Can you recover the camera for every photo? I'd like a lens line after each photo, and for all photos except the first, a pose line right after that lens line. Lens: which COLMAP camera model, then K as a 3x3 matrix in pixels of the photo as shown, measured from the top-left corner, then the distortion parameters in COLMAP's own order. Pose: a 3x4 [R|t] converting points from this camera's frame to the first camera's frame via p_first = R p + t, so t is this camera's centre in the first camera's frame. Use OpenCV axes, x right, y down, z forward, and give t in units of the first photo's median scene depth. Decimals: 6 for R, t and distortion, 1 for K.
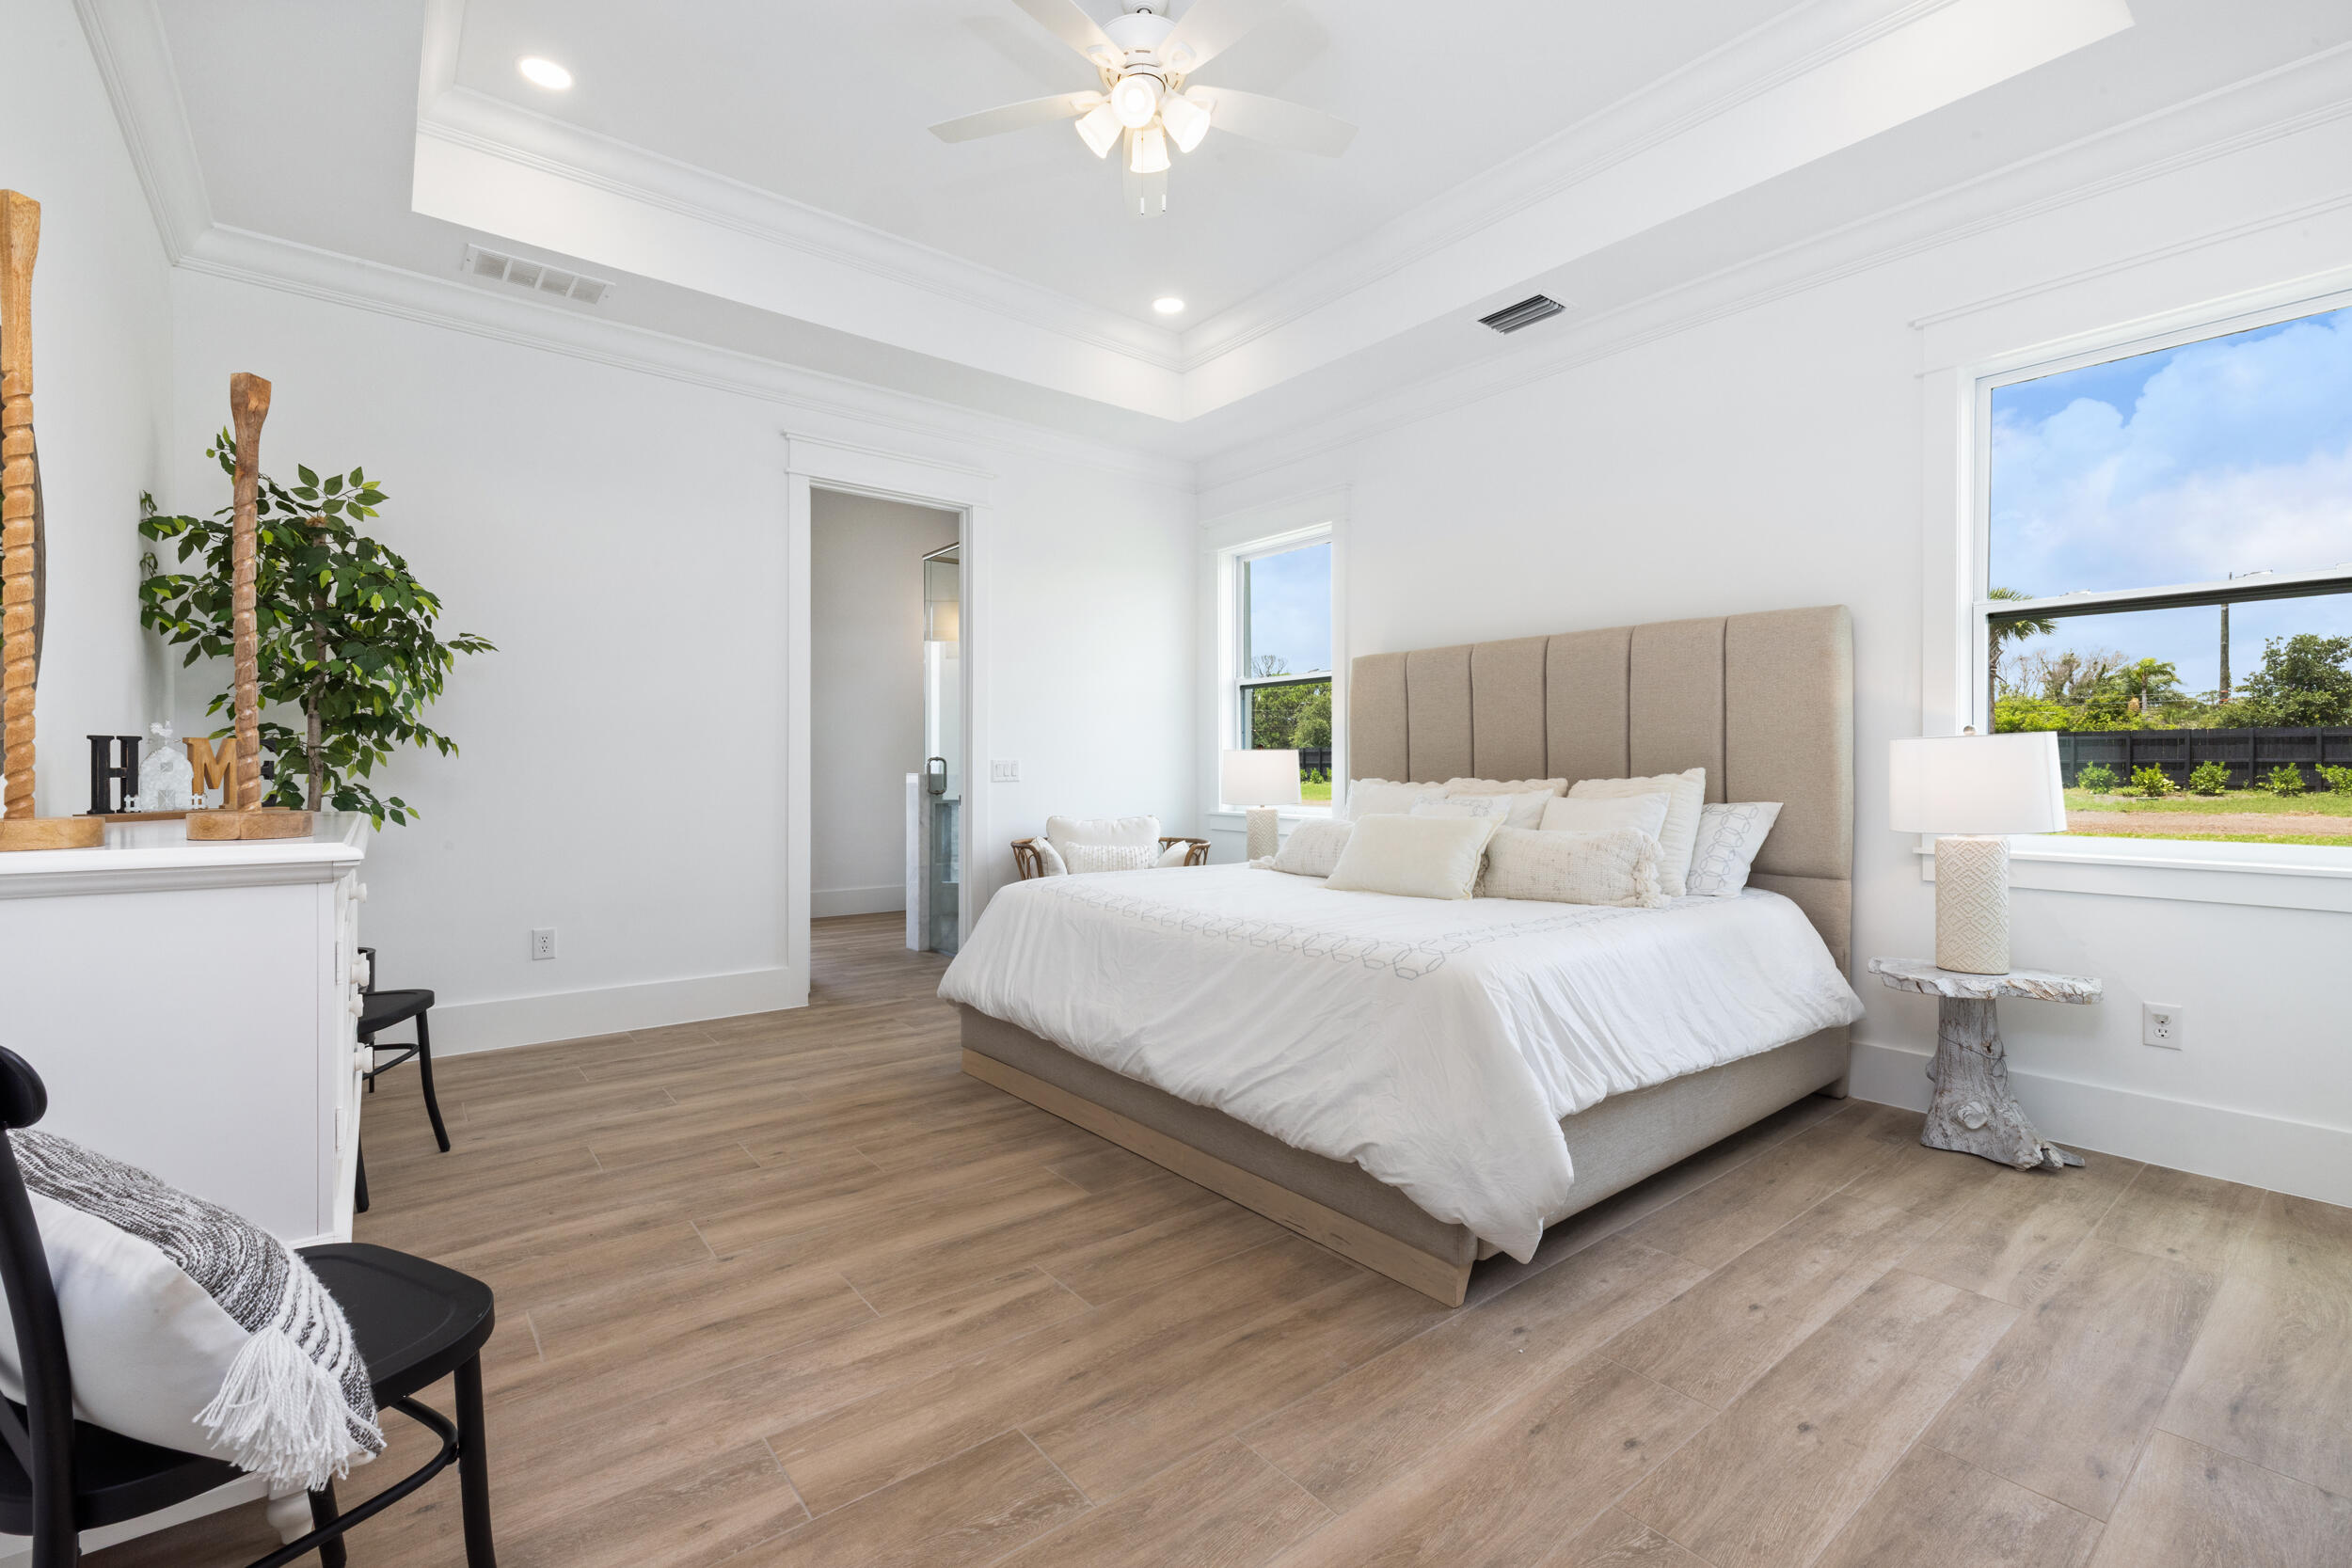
lens RADIAL K [[1016.1, 0, 1178.3], [0, 1016.1, 775.5], [0, 0, 1]] dist [0.005092, -0.000051]
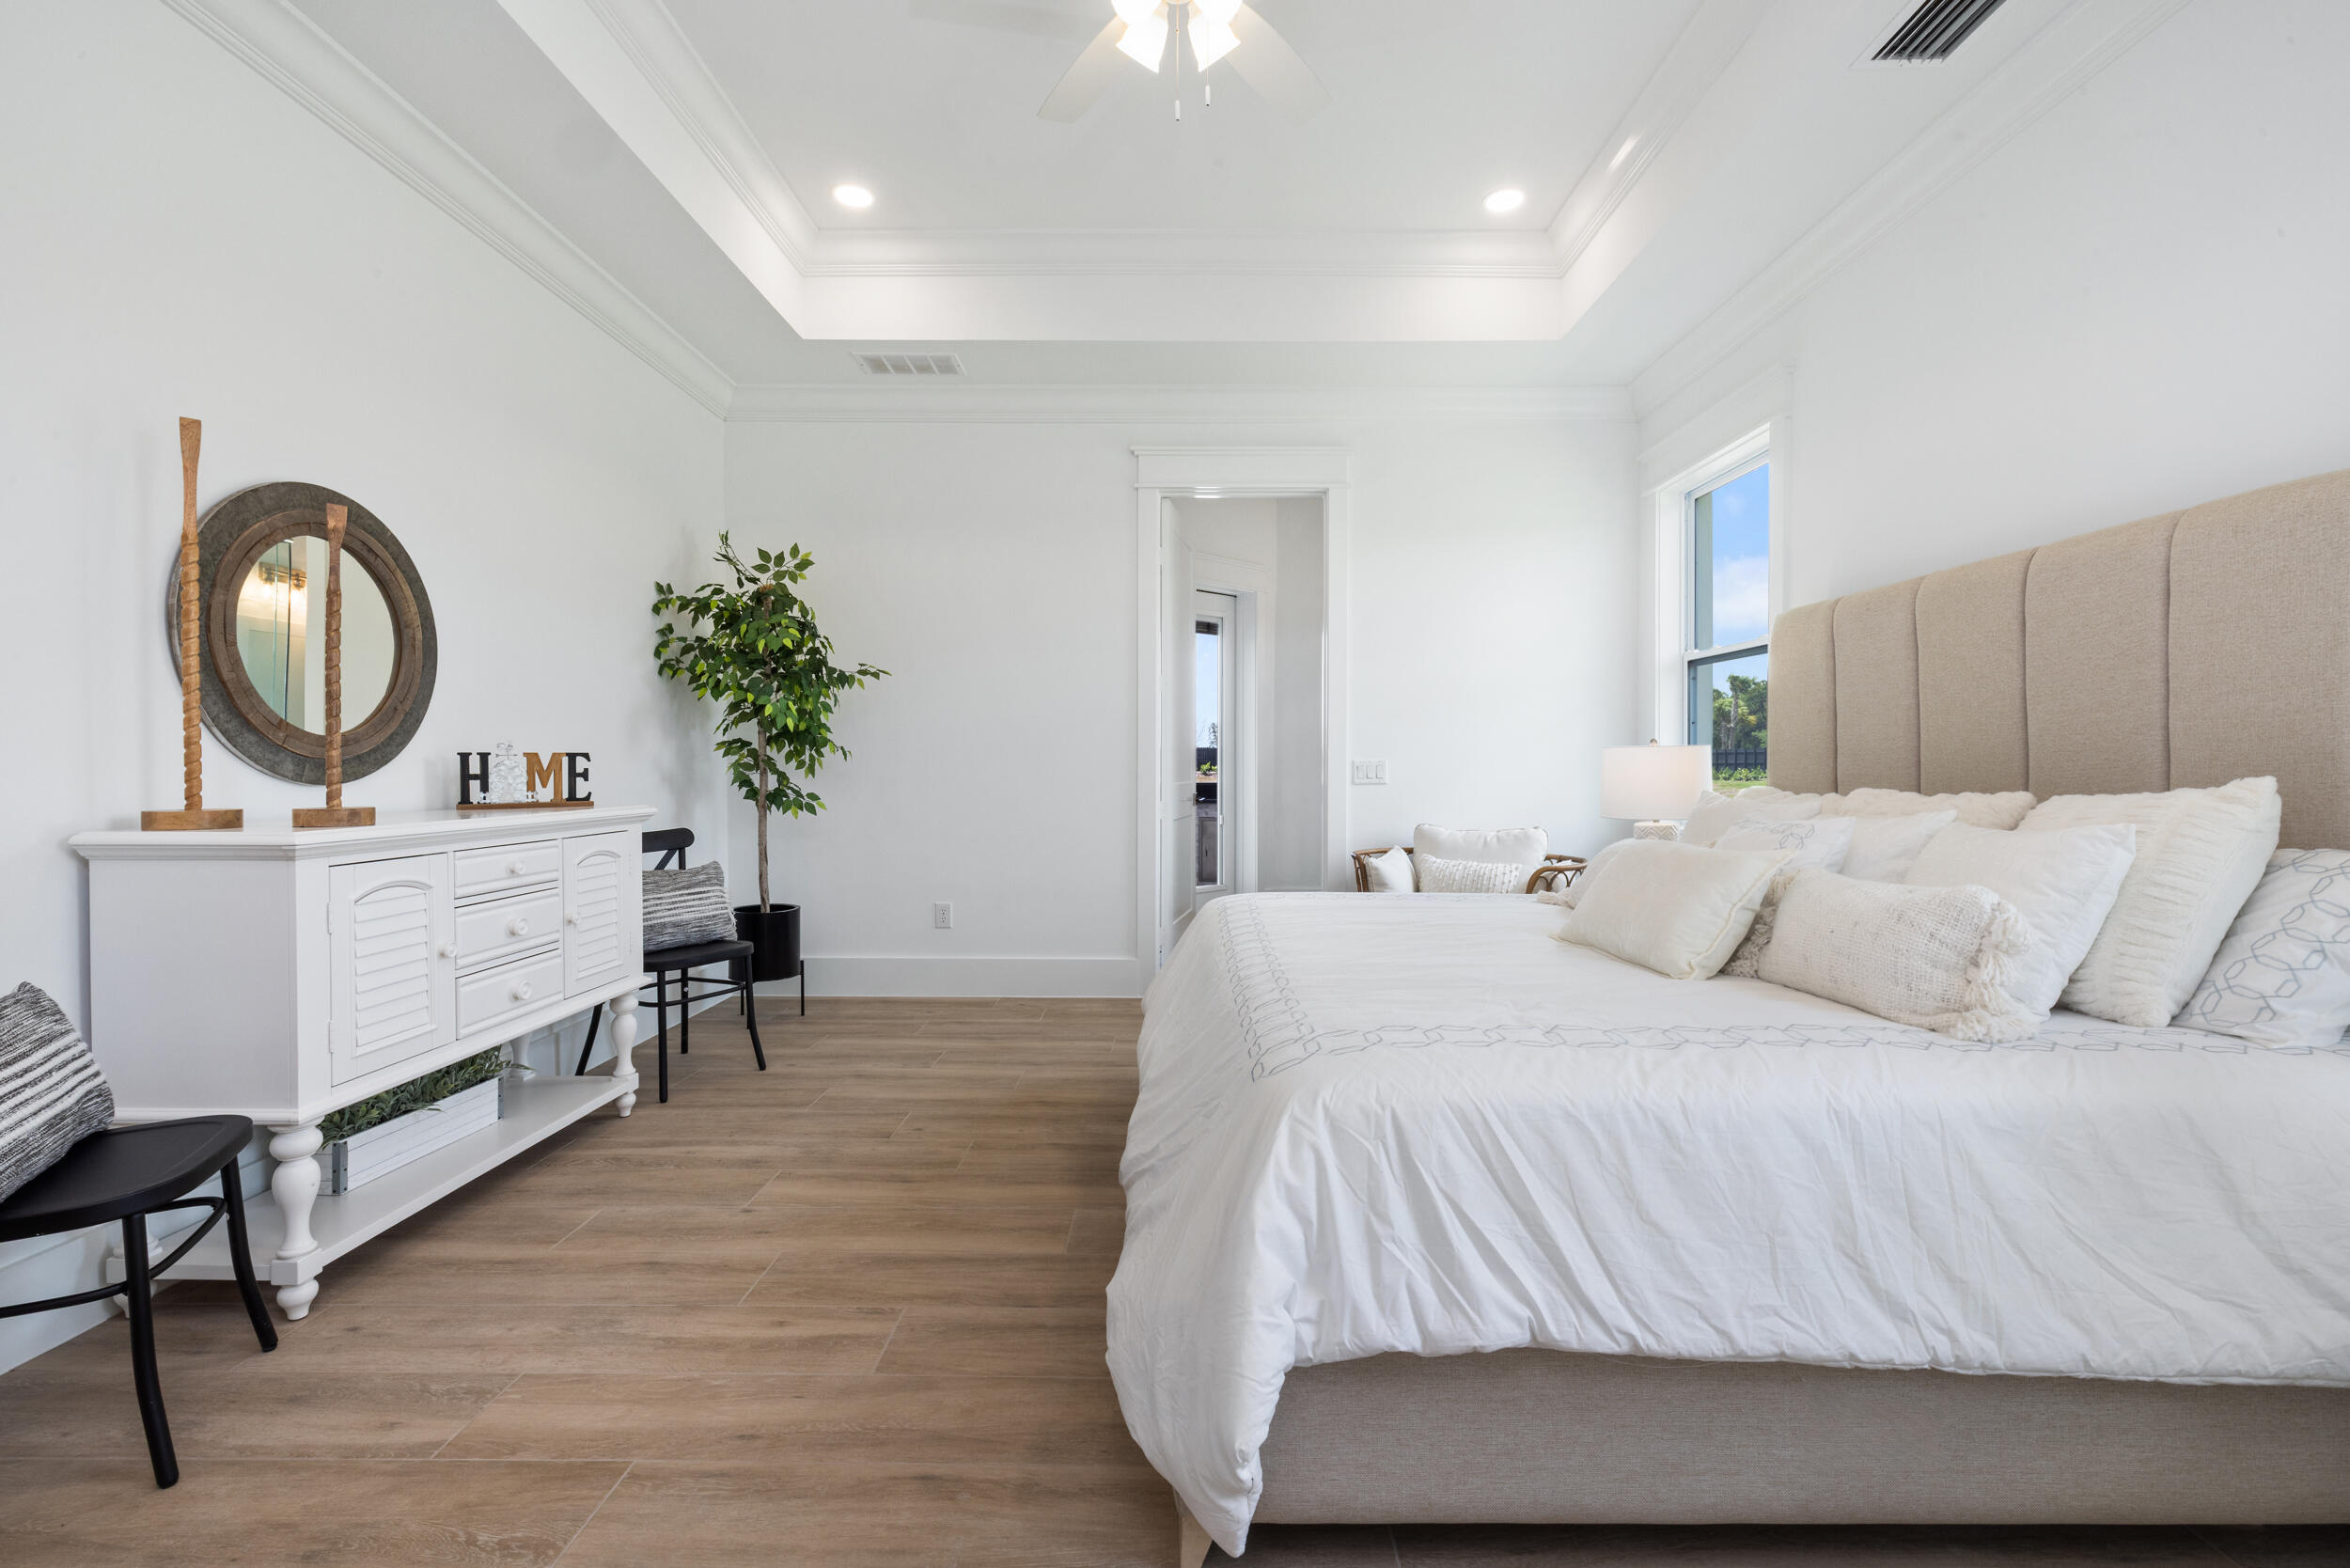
lens RADIAL K [[1015.4, 0, 1182.8], [0, 1015.4, 781.2], [0, 0, 1]] dist [0.005092, -0.000051]
pose [[0.781284, 0.009120, -0.624109, 0.462449], [-0.003725, 0.999944, 0.009950, -0.009352], [0.624165, -0.005449, 0.781274, 0.312295]]
